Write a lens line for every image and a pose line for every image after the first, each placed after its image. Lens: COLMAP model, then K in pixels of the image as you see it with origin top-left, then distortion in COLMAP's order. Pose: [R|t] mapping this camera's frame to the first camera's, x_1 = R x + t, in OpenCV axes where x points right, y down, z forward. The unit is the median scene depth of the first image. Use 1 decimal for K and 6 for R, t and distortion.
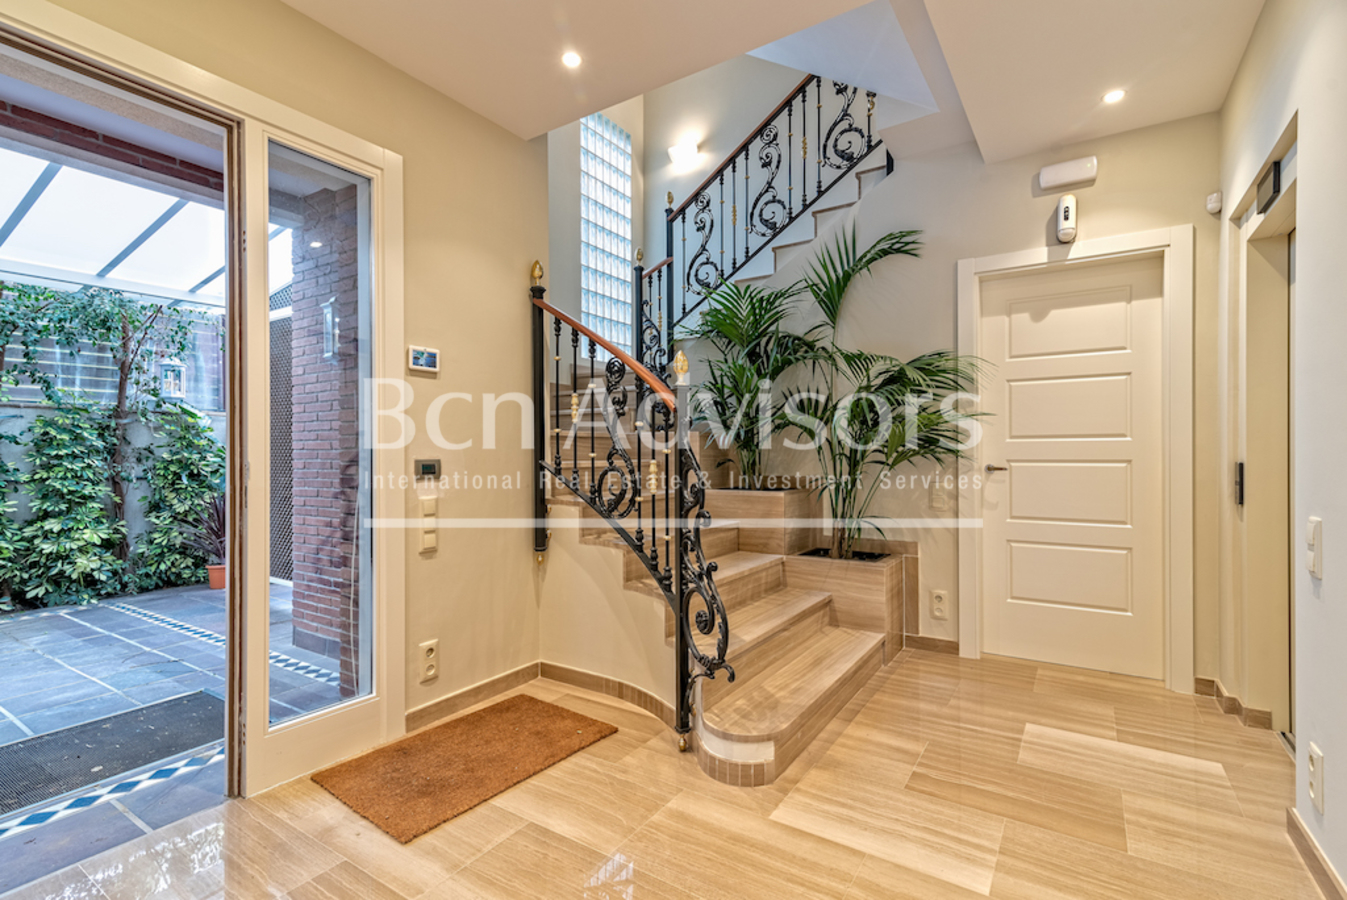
lens RADIAL K [[619.6, 0, 679.3], [0, 619.6, 454.2], [0, 0, 1]] dist [0.014634, -0.000028]
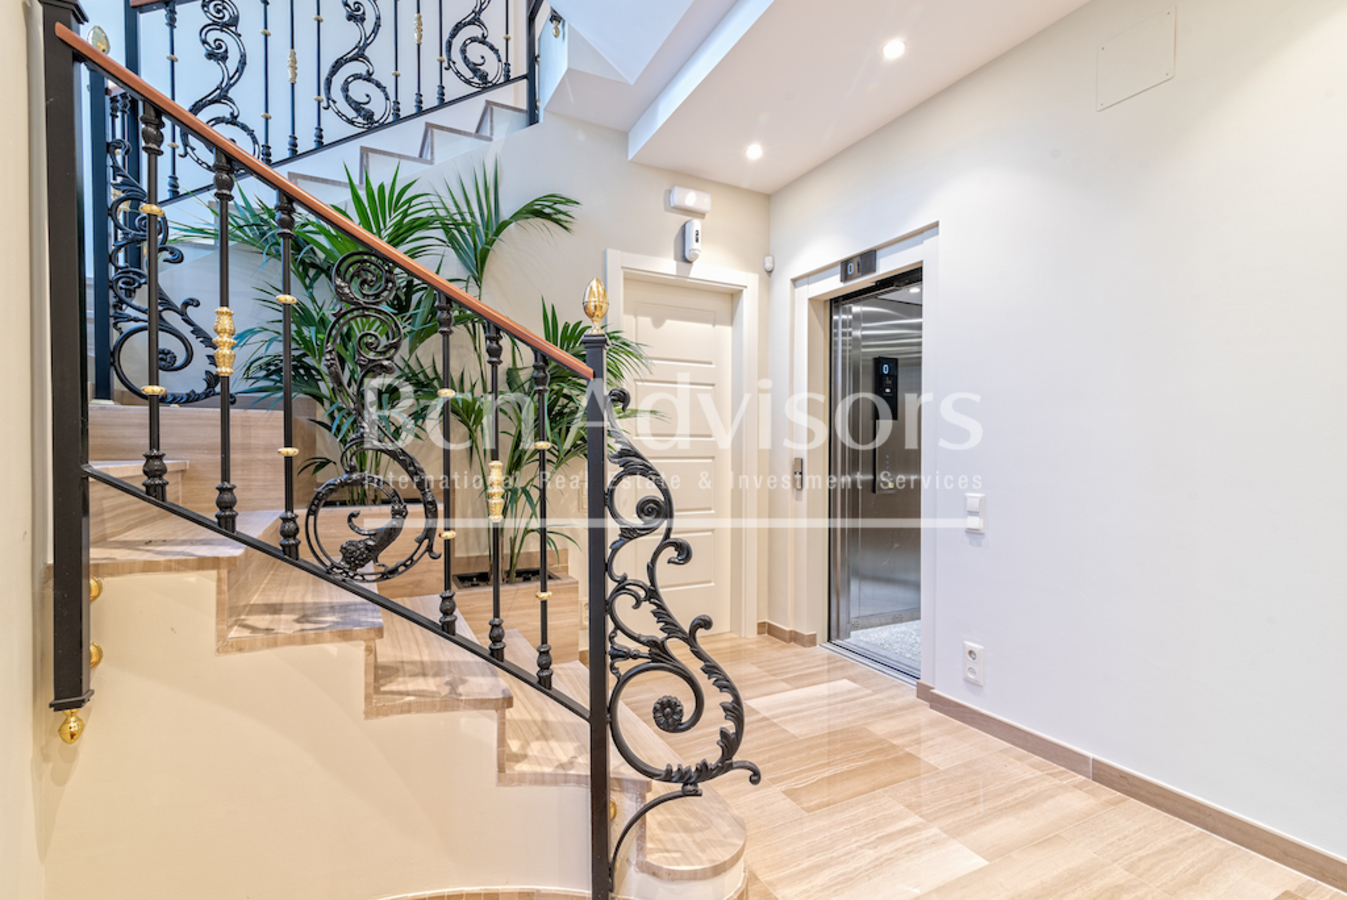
lens RADIAL K [[619.6, 0, 675.0], [0, 619.6, 453.6], [0, 0, 1]] dist [0.014634, -0.000028]
pose [[0.499979, -0.000747, 0.866037, -0.350410], [-0.004264, 0.999985, 0.003325, 0.000088], [-0.866027, -0.005355, 0.499968, 0.463335]]
